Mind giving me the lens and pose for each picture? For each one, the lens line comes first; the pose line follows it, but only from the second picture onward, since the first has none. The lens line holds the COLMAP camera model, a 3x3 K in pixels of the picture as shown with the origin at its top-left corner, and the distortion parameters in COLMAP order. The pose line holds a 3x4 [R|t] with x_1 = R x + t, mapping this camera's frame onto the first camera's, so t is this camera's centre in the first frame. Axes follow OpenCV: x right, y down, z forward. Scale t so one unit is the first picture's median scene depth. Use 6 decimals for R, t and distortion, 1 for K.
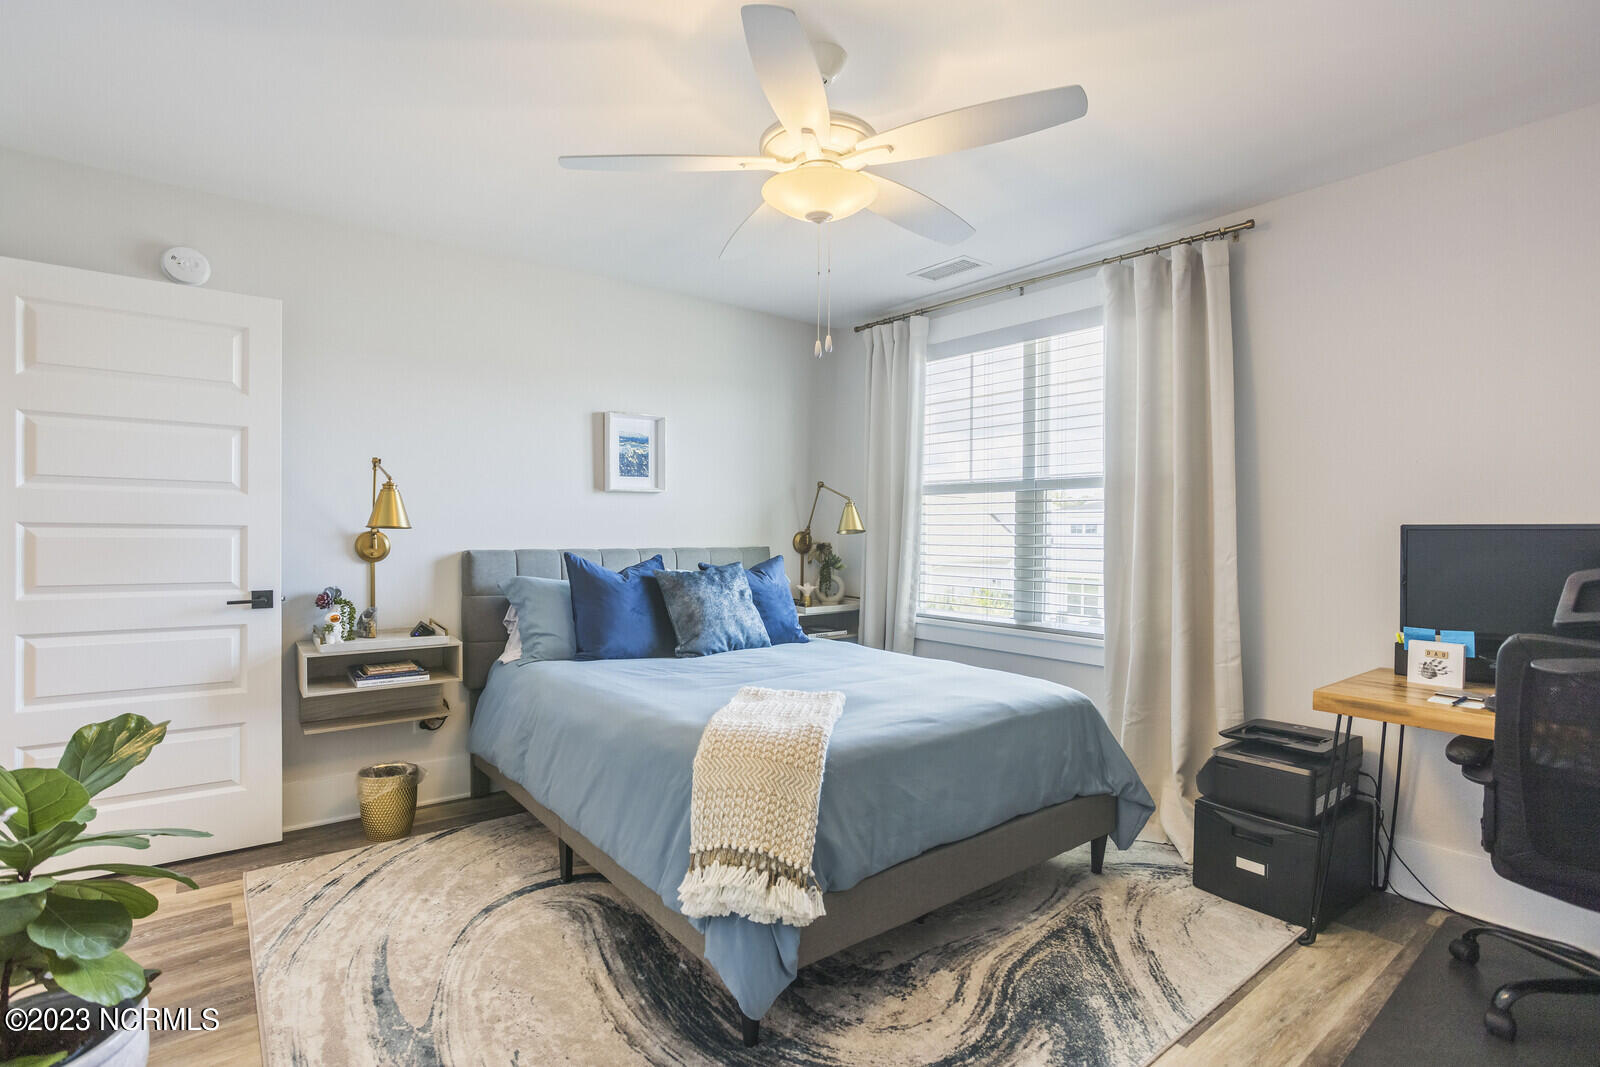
lens RADIAL K [[763.7, 0, 799.2], [0, 763.7, 535.6], [0, 0, 1]] dist [-0.000855, -0.000134]
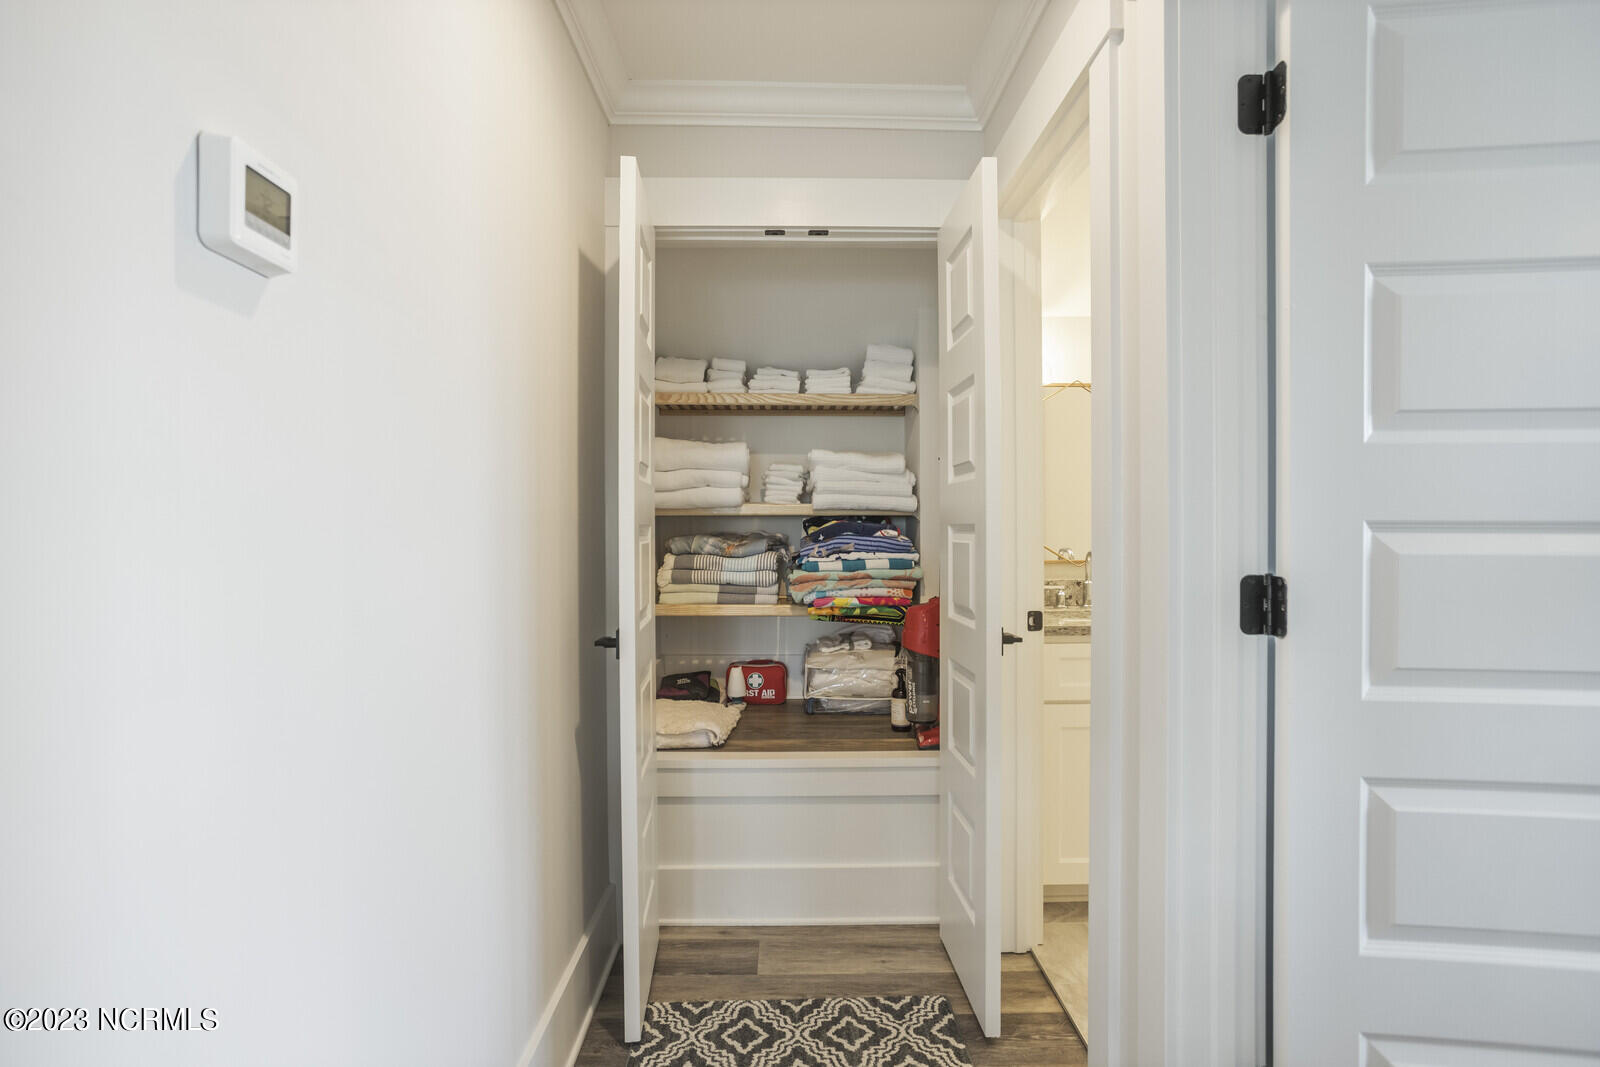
lens RADIAL K [[763.7, 0, 796.7], [0, 763.7, 533.3], [0, 0, 1]] dist [-0.000855, -0.000134]
pose [[0.793673, -0.002598, -0.608339, -1.006988], [0.000085, 0.999991, -0.004158, -0.008176], [0.608345, 0.003248, 0.793666, 0.445956]]
